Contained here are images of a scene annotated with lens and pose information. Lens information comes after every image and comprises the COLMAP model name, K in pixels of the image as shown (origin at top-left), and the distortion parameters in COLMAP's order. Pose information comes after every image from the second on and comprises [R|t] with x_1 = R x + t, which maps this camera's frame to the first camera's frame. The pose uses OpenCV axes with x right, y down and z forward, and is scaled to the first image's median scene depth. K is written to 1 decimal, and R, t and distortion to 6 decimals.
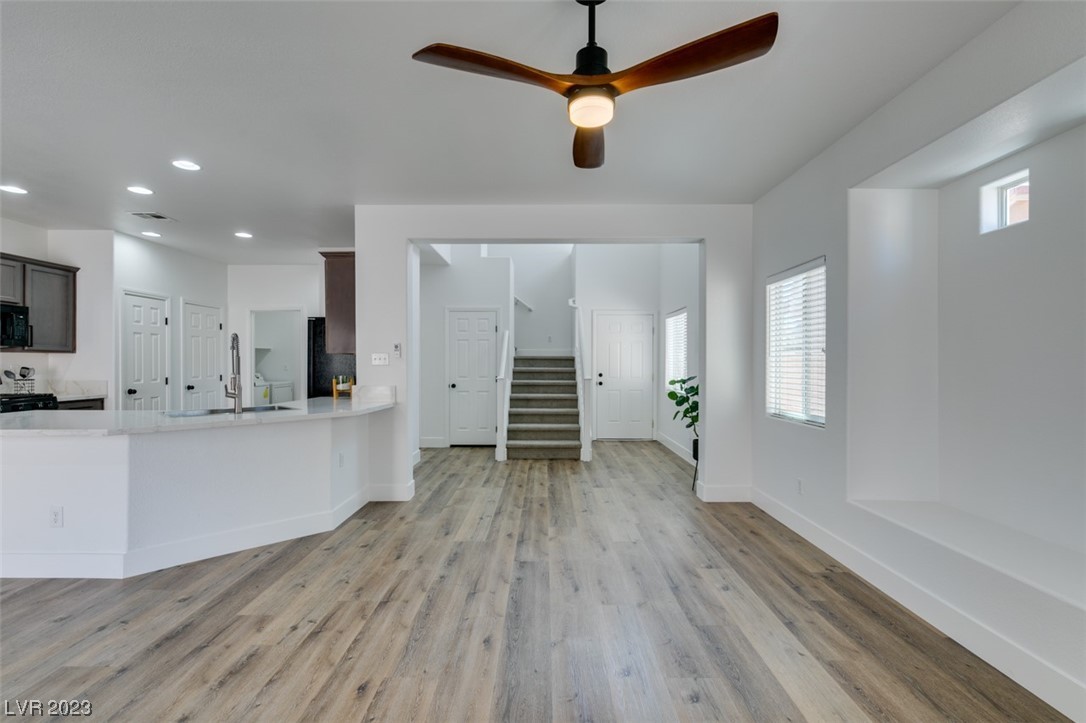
lens RADIAL K [[495.0, 0, 542.7], [0, 495.0, 361.8], [0, 0, 1]] dist [0.006631, -0.000659]
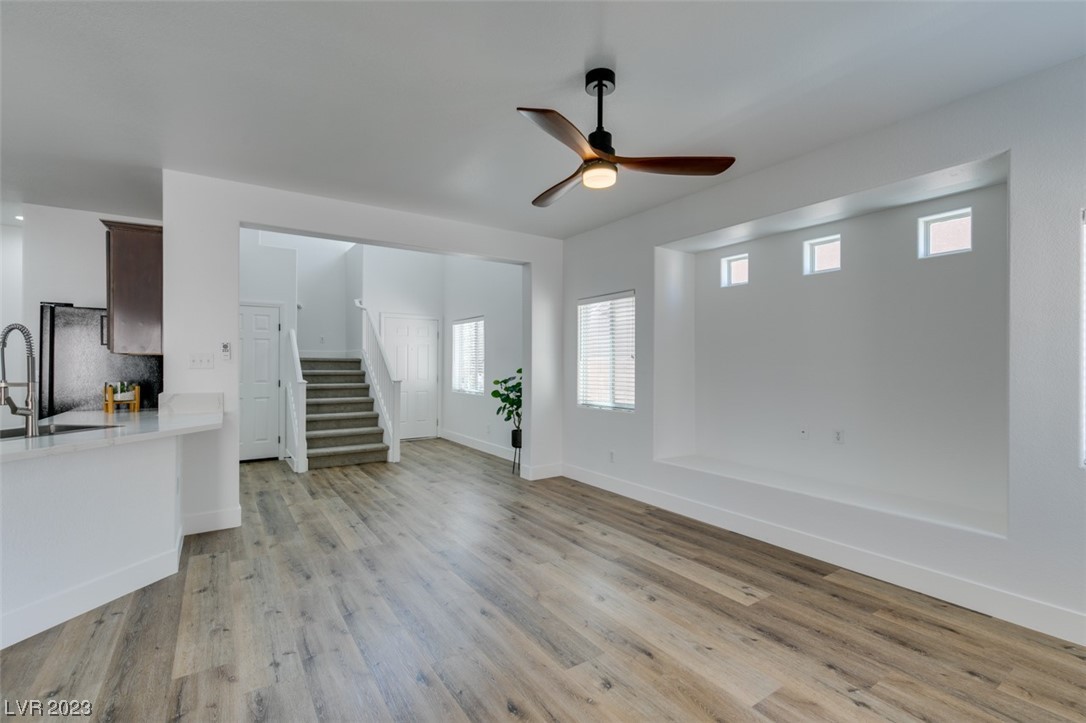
lens RADIAL K [[485.6, 0, 543.9], [0, 485.6, 361.7], [0, 0, 1]] dist [0.006691, -0.001747]
pose [[0.826220, 0.004015, 0.563333, -0.335076], [-0.001634, 0.999987, -0.004731, -0.001595], [-0.563345, 0.002988, 0.826217, 0.003446]]
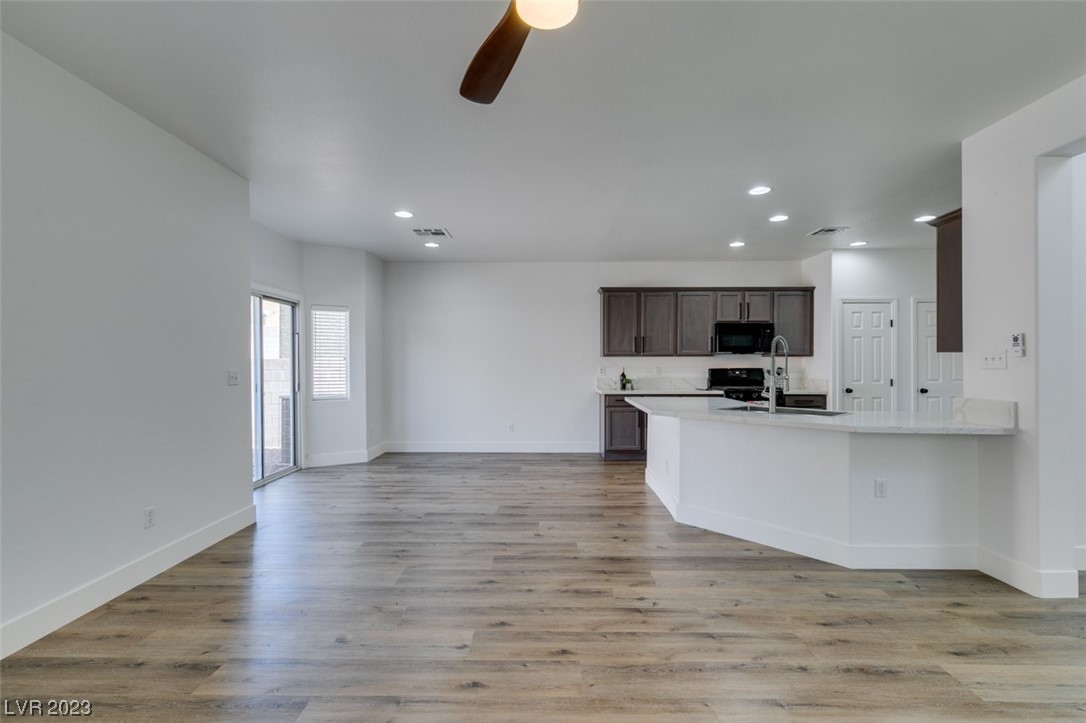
lens RADIAL K [[485.6, 0, 541.6], [0, 485.6, 363.5], [0, 0, 1]] dist [0.006691, -0.001747]
pose [[-0.008604, -0.000908, -0.999963, 0.341847], [0.000027, 1.000000, -0.000909, 0.000905], [0.999963, -0.000035, -0.008604, 0.439890]]
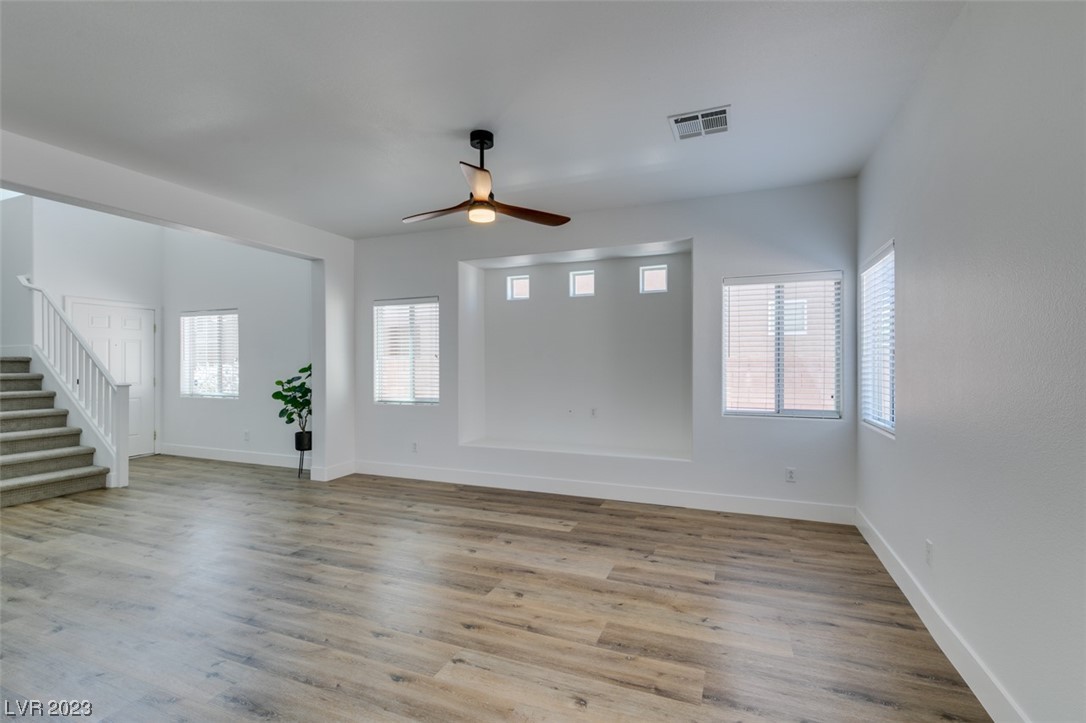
lens RADIAL K [[485.6, 0, 544.0], [0, 485.6, 364.1], [0, 0, 1]] dist [0.006691, -0.001747]
pose [[0.368567, -0.006048, 0.929581, -0.601996], [0.004116, 0.999980, 0.004875, -0.002592], [-0.929592, 0.002029, 0.368585, 0.086532]]
